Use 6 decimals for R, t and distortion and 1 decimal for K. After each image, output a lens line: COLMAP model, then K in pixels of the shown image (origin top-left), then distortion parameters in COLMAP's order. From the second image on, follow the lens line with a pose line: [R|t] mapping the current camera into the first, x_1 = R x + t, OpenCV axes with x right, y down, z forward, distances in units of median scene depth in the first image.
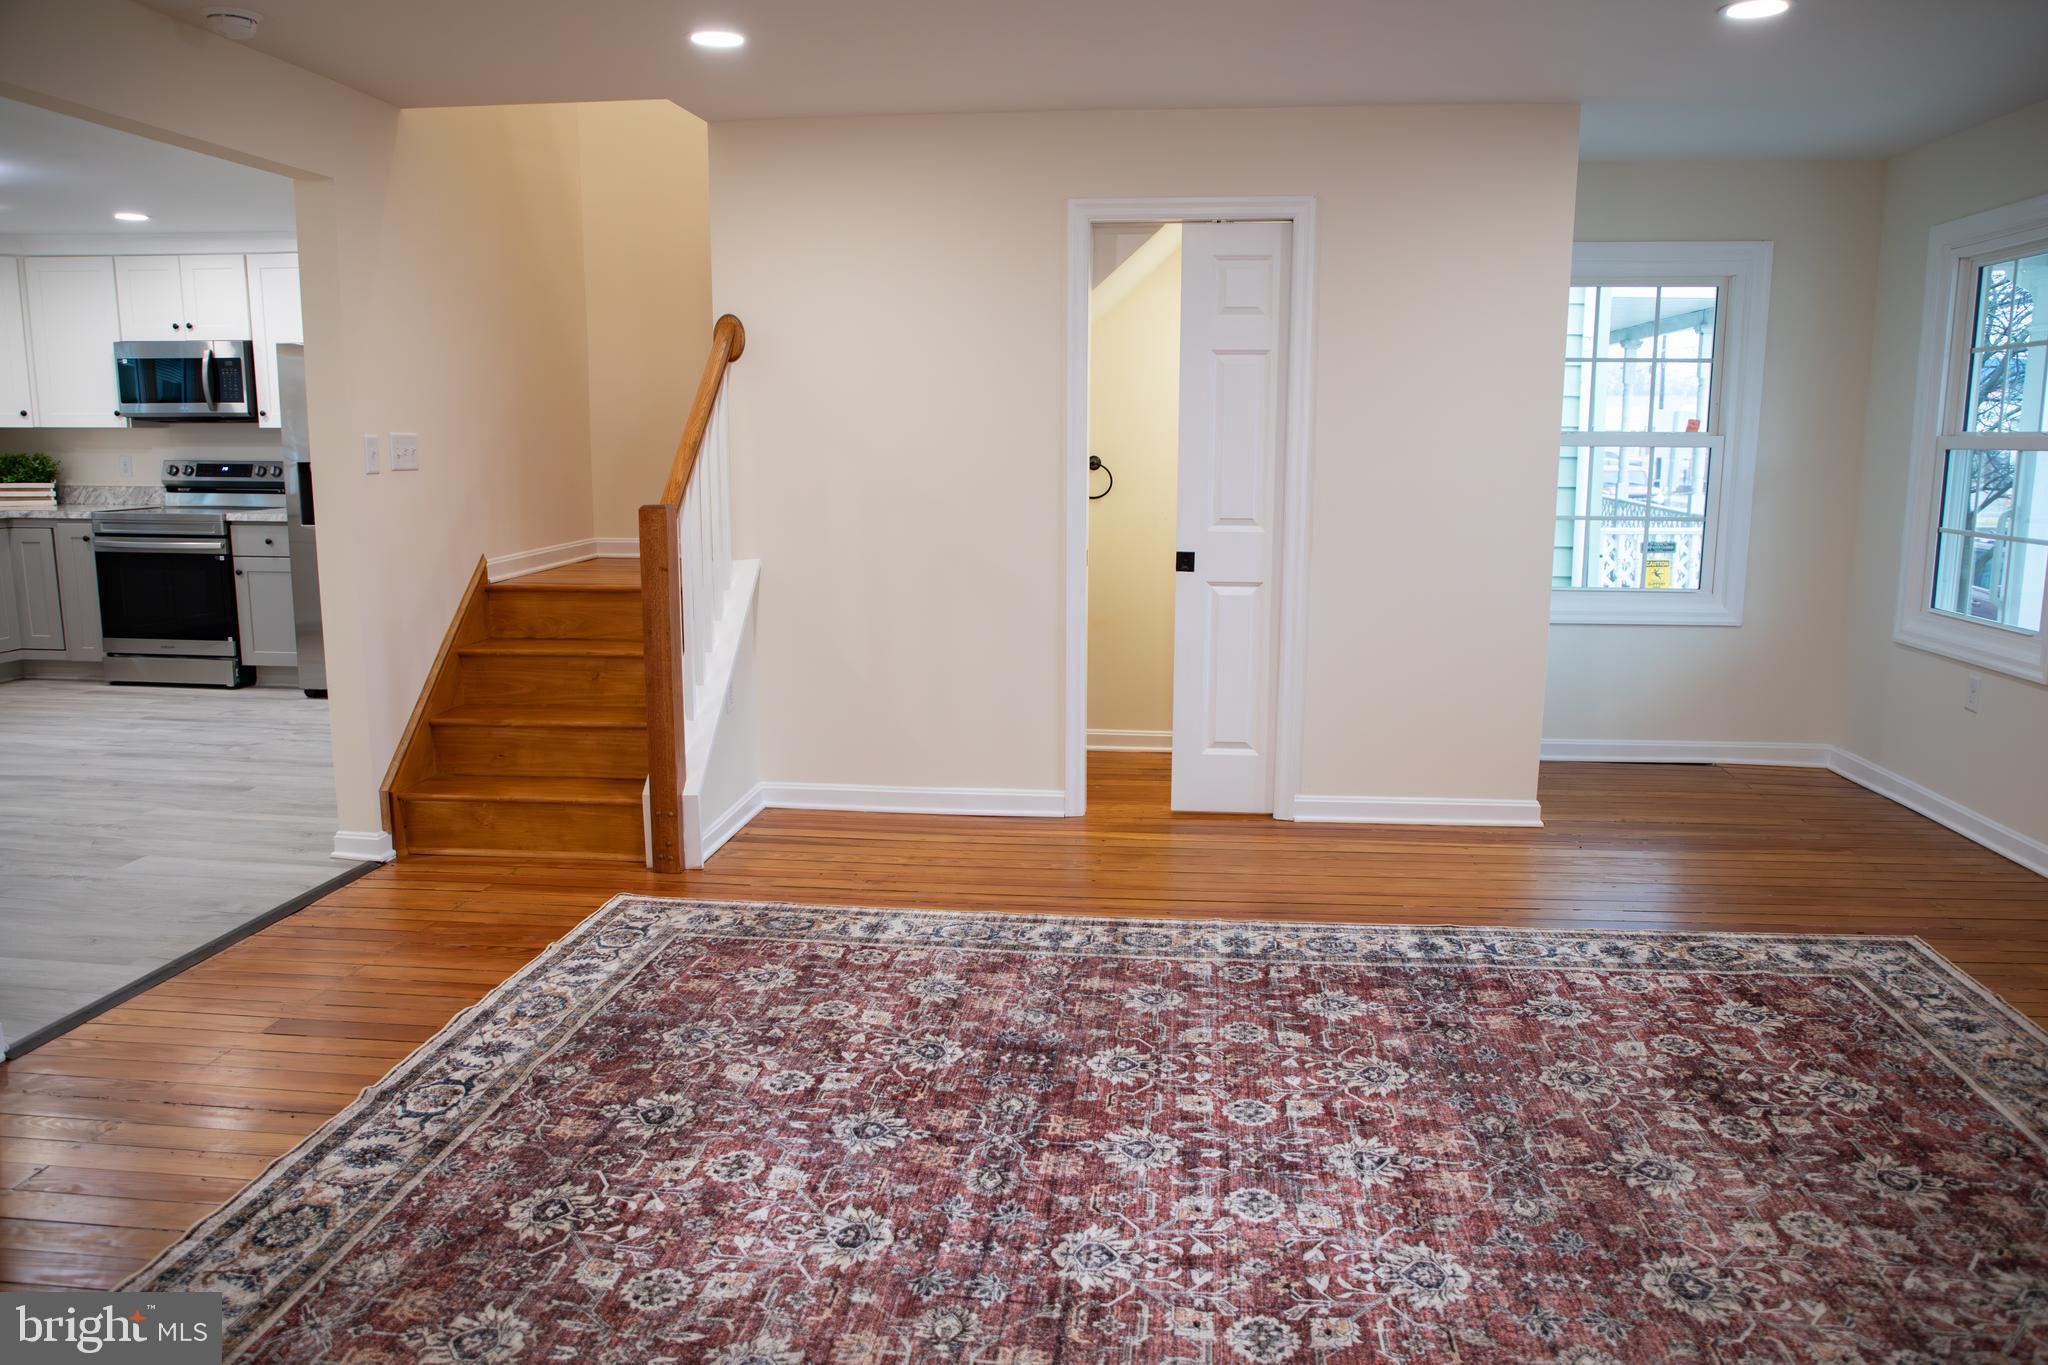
lens RADIAL K [[1454.8, 0, 1035.0], [0, 1454.8, 683.3], [0, 0, 1]] dist [-0.066888, 0.042604]
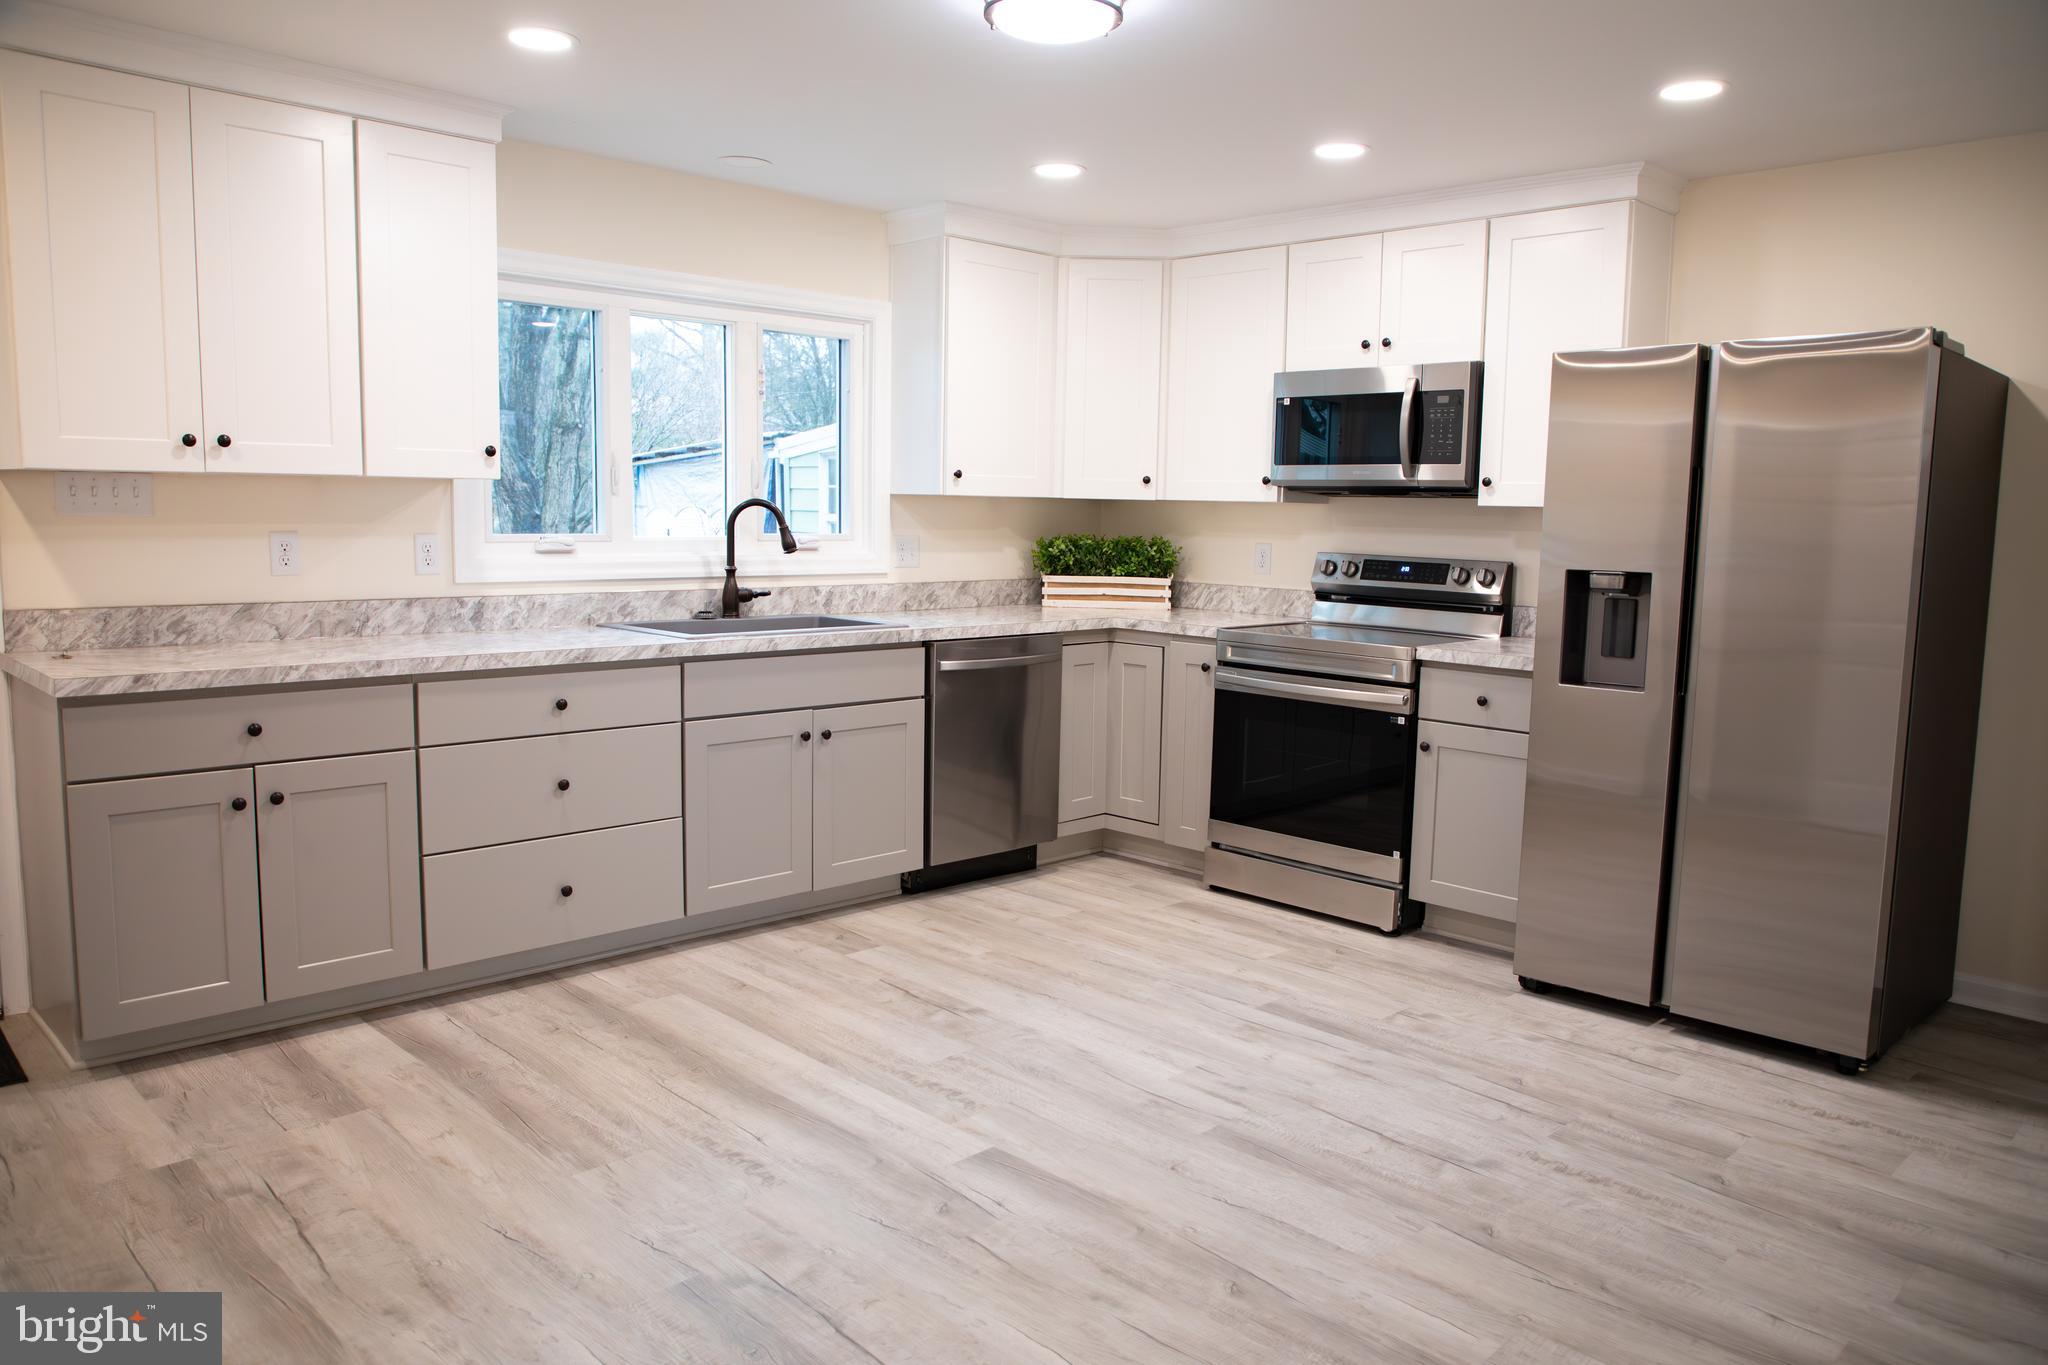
lens RADIAL K [[1425.8, 0, 1024.0], [0, 1425.8, 682.5], [0, 0, 1]] dist [-0.062984, 0.032434]
pose [[0.773133, 0.085362, -0.628474, -0.617204], [-0.121212, 0.992524, -0.014304, -0.146737], [0.622554, 0.087237, 0.777699, 0.848641]]
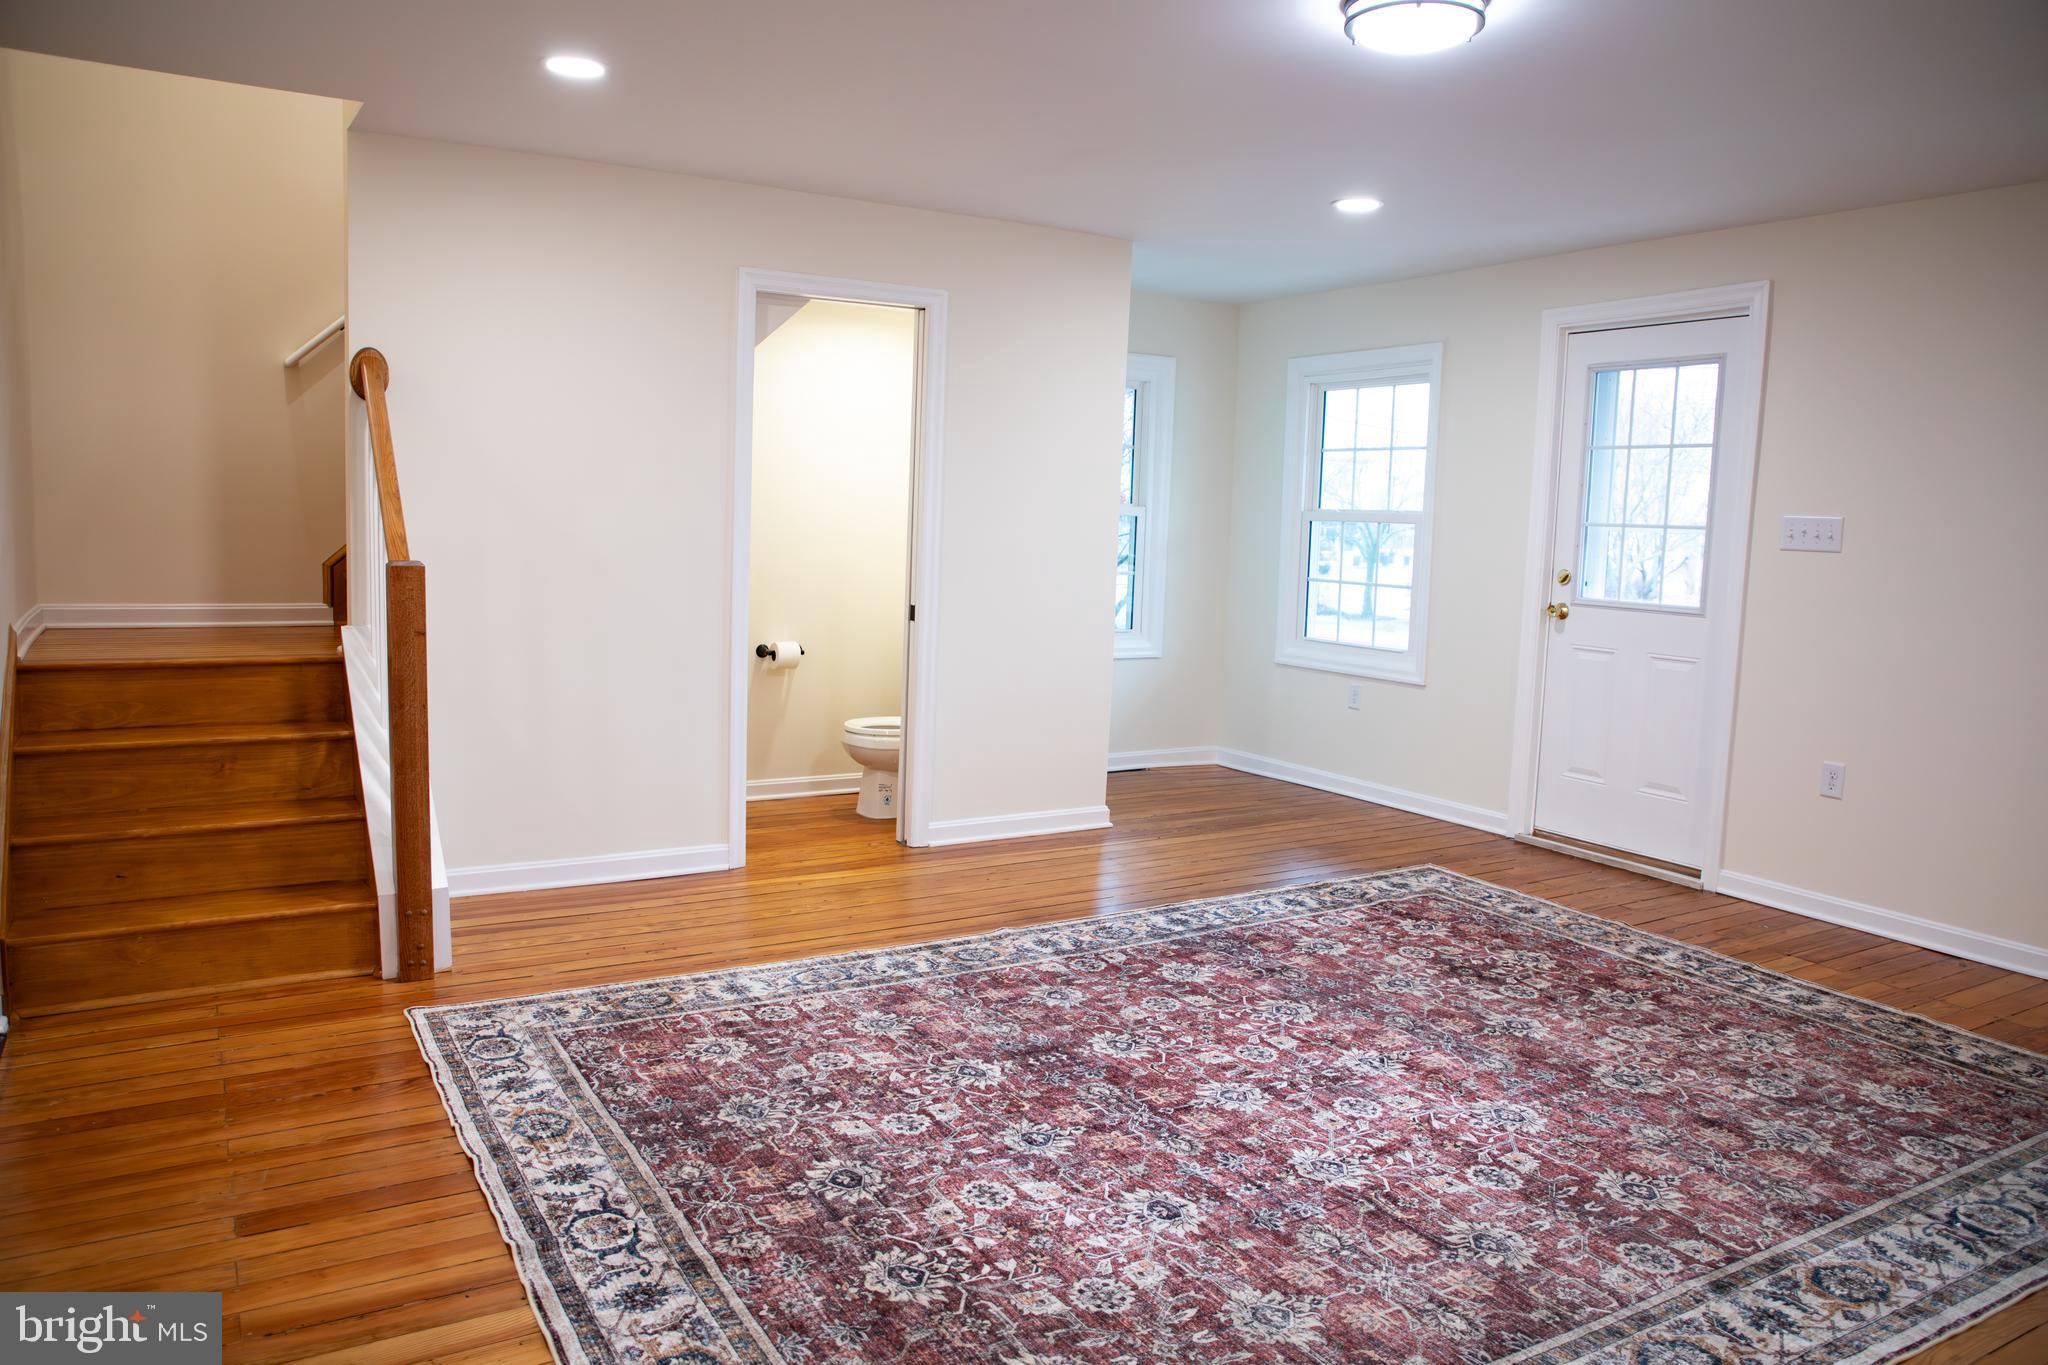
lens RADIAL K [[1425.8, 0, 1024.0], [0, 1425.8, 682.5], [0, 0, 1]] dist [-0.062984, 0.032434]
pose [[0.796492, -0.048865, 0.602672, -0.549267], [0.074336, 0.997081, -0.017399, -0.007475], [-0.600063, 0.058659, 0.797799, 0.109785]]
